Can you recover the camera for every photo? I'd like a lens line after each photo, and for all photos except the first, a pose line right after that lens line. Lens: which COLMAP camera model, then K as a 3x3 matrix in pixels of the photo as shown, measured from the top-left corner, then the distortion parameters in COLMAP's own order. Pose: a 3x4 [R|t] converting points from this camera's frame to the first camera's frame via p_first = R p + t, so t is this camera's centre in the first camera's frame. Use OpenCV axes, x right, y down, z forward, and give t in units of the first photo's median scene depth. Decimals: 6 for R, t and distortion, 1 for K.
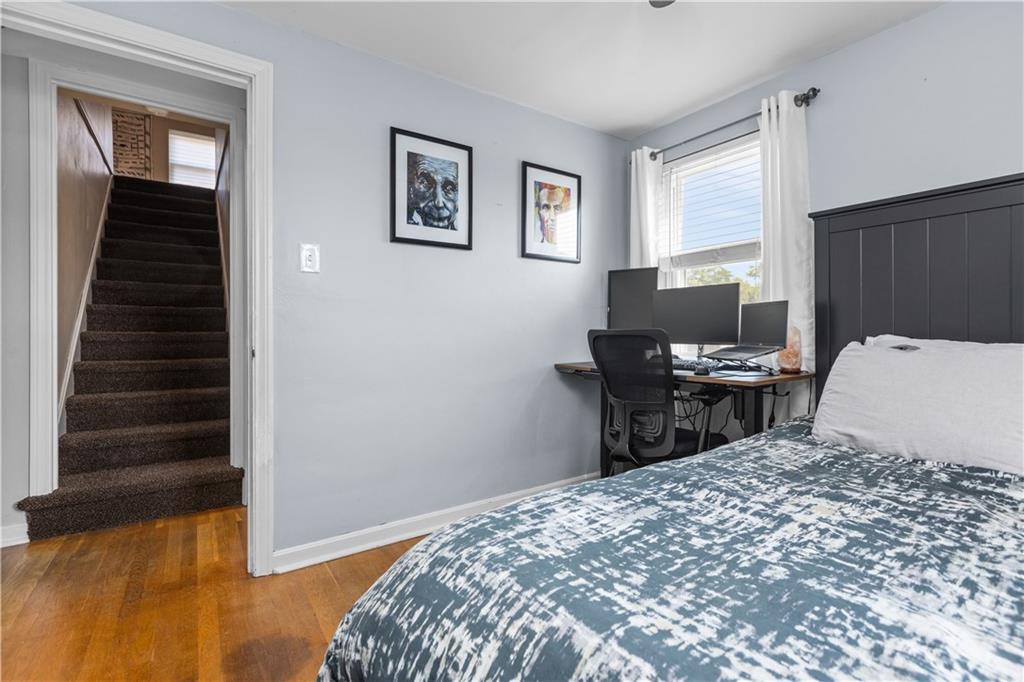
lens RADIAL K [[469.8, 0, 515.3], [0, 469.8, 326.7], [0, 0, 1]] dist [0.000002, -0.000137]
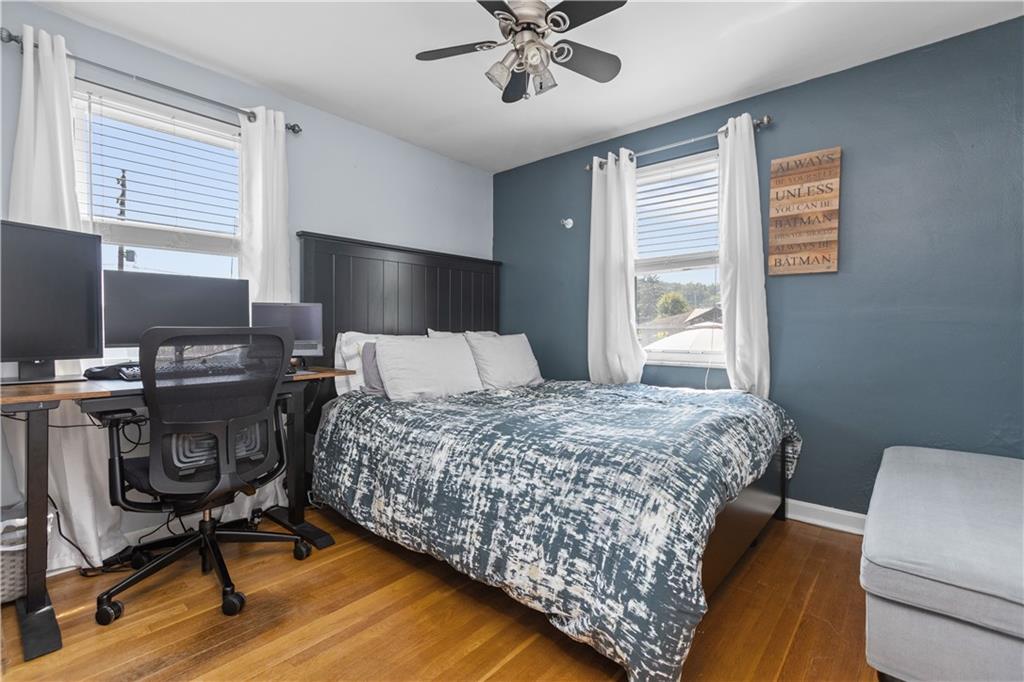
lens RADIAL K [[469.8, 0, 515.3], [0, 469.8, 326.7], [0, 0, 1]] dist [0.000002, -0.000137]
pose [[-0.256921, -0.000222, 0.966433, -0.663570], [-0.004388, 0.999990, -0.000937, 0.002655], [-0.966423, -0.004482, -0.256919, 0.775283]]
